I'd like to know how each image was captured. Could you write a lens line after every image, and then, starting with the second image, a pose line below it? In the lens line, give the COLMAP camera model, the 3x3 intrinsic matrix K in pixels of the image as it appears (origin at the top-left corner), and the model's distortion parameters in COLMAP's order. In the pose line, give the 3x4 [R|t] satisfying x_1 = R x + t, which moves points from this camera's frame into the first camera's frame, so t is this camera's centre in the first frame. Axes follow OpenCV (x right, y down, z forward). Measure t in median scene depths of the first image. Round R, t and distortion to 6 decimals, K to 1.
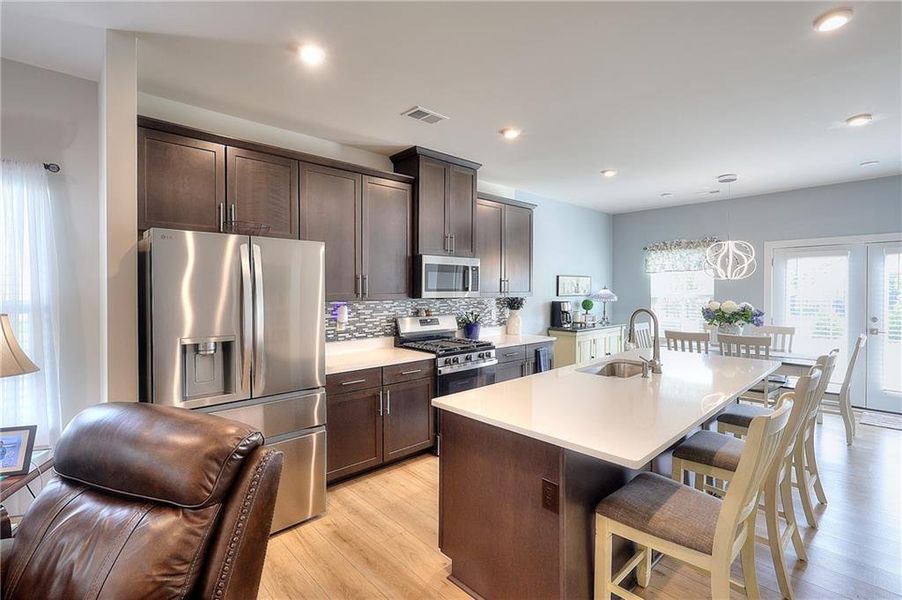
lens RADIAL K [[415.3, 0, 449.7], [0, 415.3, 294.6], [0, 0, 1]] dist [-0.002539, -0.000376]
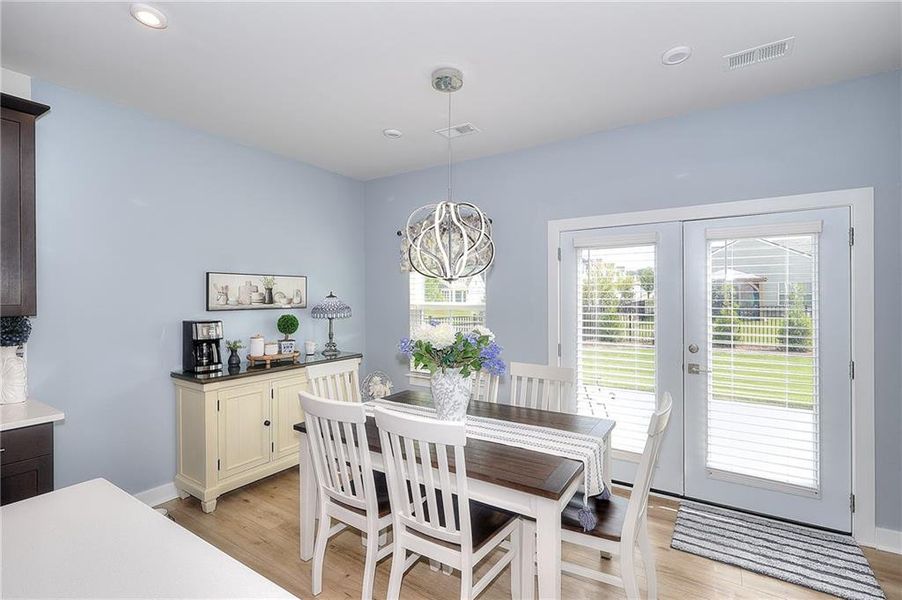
lens RADIAL K [[415.3, 0, 449.7], [0, 415.3, 294.6], [0, 0, 1]] dist [-0.002539, -0.000376]
pose [[0.969235, 0.001466, 0.246133, 0.425684], [0.002493, 0.999872, -0.015774, -0.007529], [-0.246125, 0.015903, 0.969108, 0.400461]]
